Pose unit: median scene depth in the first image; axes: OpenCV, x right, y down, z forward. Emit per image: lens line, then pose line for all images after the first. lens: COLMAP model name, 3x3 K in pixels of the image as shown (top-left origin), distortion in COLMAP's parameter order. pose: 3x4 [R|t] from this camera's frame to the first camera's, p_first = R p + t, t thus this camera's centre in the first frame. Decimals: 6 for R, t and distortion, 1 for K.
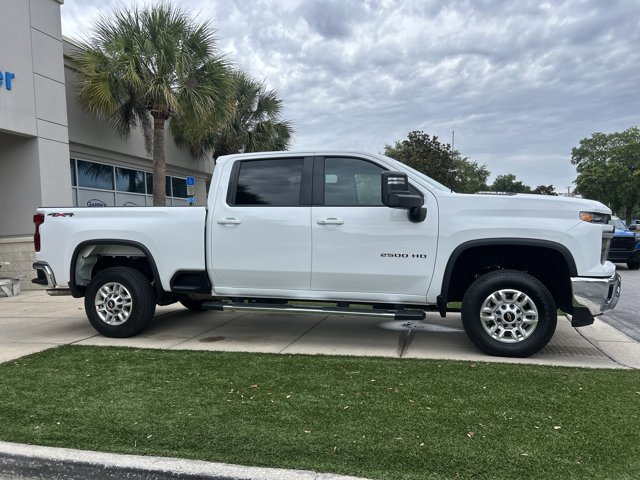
lens RADIAL K [[495.1, 0, 320.0], [0, 495.1, 240.0], [0, 0, 1]] dist [0.054264, -0.064975]
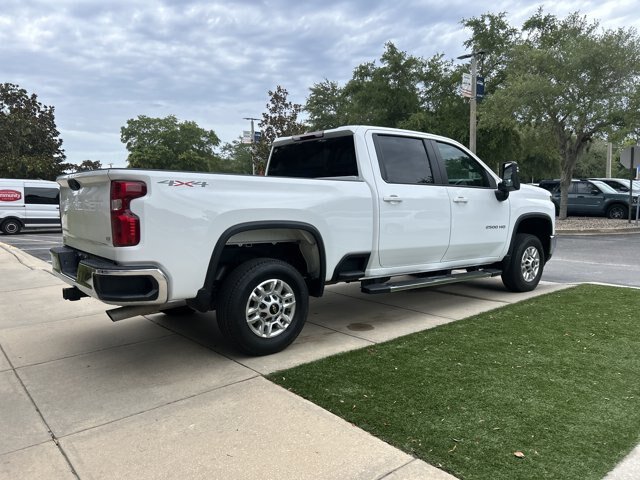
lens RADIAL K [[484.2, 0, 336.8], [0, 484.2, 243.0], [0, 0, 1]] dist [0.058632, -0.052890]
pose [[0.570113, -0.062185, 0.819209, -0.175741], [0.015491, 0.997768, 0.064958, -0.002523], [-0.821420, -0.024343, 0.569804, 0.096284]]
